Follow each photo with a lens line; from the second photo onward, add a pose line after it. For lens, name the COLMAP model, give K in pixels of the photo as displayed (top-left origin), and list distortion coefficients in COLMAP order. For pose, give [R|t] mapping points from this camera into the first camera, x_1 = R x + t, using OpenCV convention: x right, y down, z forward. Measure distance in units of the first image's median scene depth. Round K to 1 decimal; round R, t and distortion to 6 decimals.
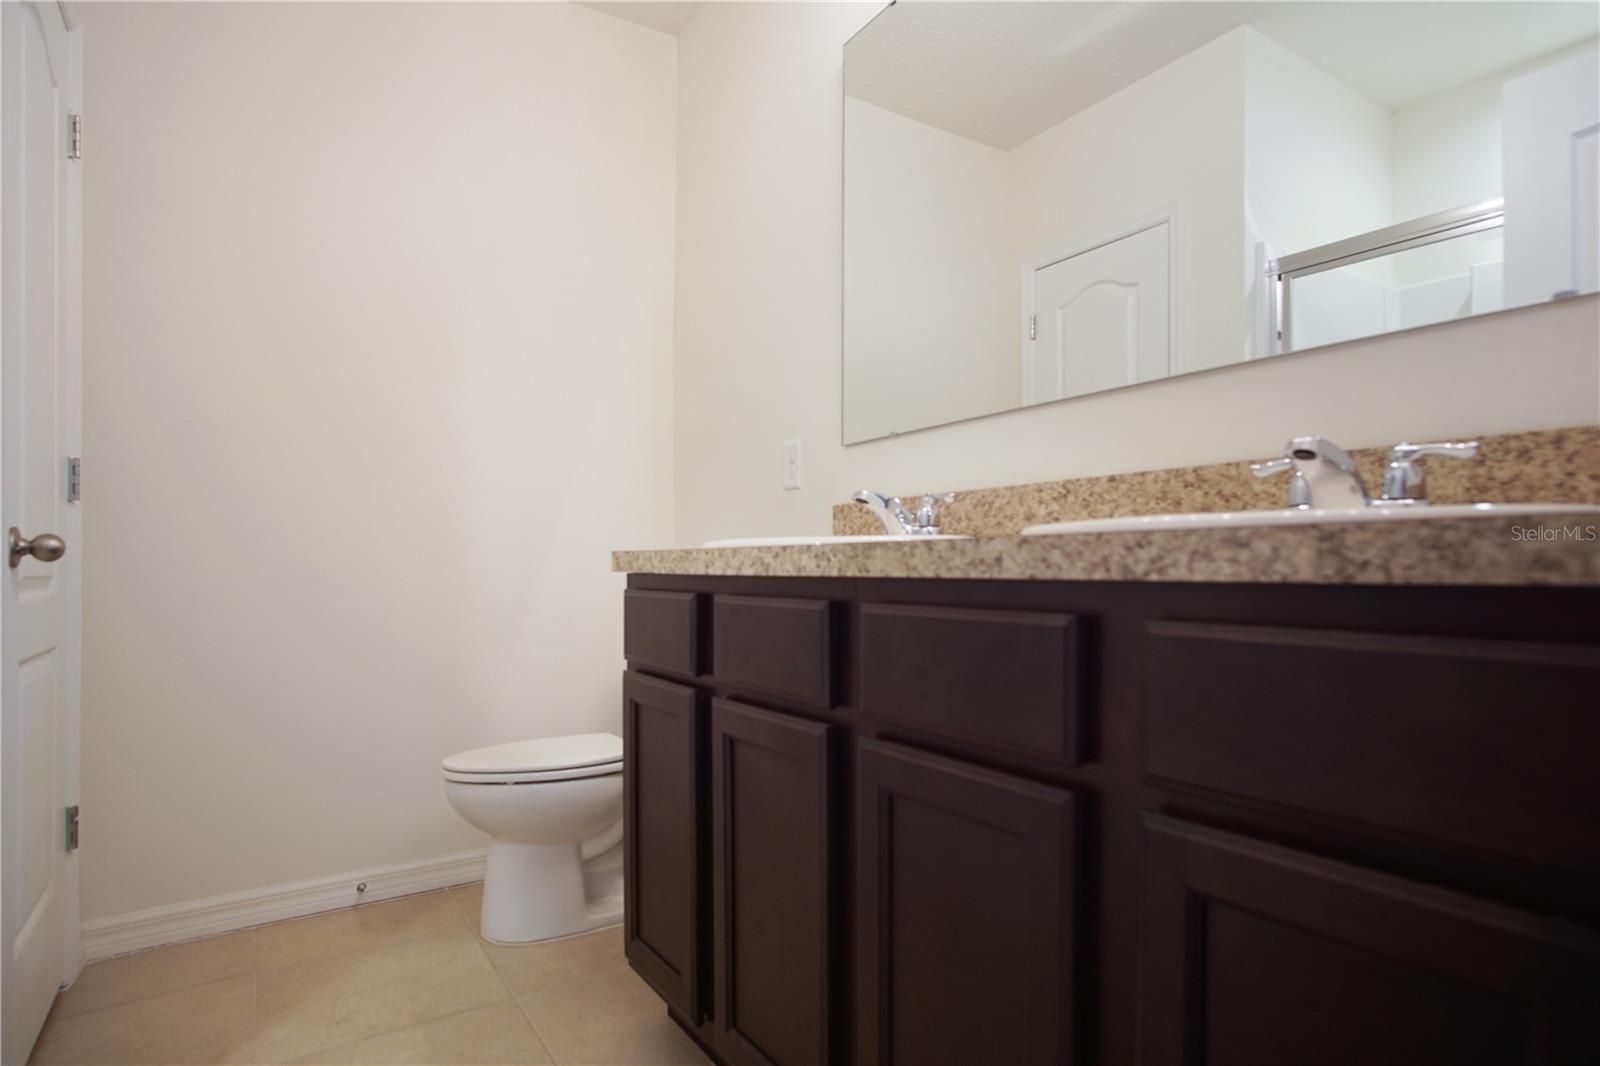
lens RADIAL K [[866.2, 0, 815.1], [0, 866.2, 551.0], [0, 0, 1]] dist [-0.026191, 0.000620]
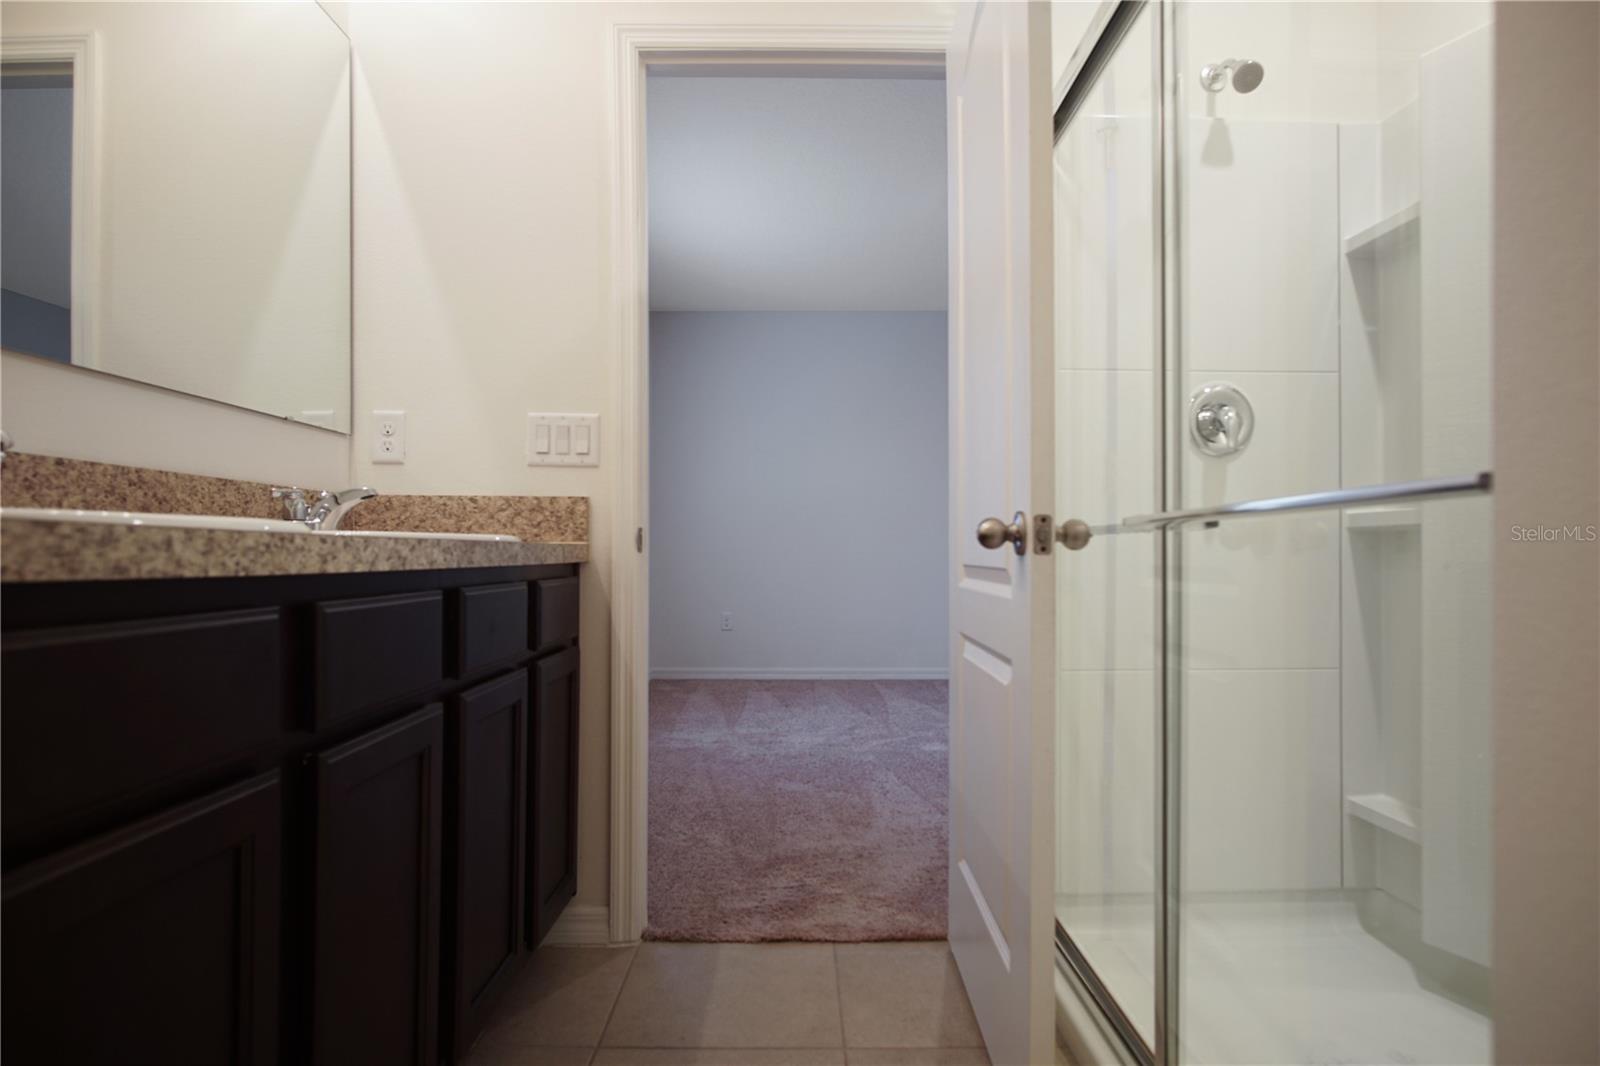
lens RADIAL K [[866.2, 0, 815.1], [0, 866.2, 551.0], [0, 0, 1]] dist [-0.026191, 0.000620]
pose [[-0.833768, 0.005097, 0.552092, -0.849151], [-0.007022, 0.999779, -0.019834, 0.021477], [-0.552071, -0.020413, -0.833547, 1.404891]]
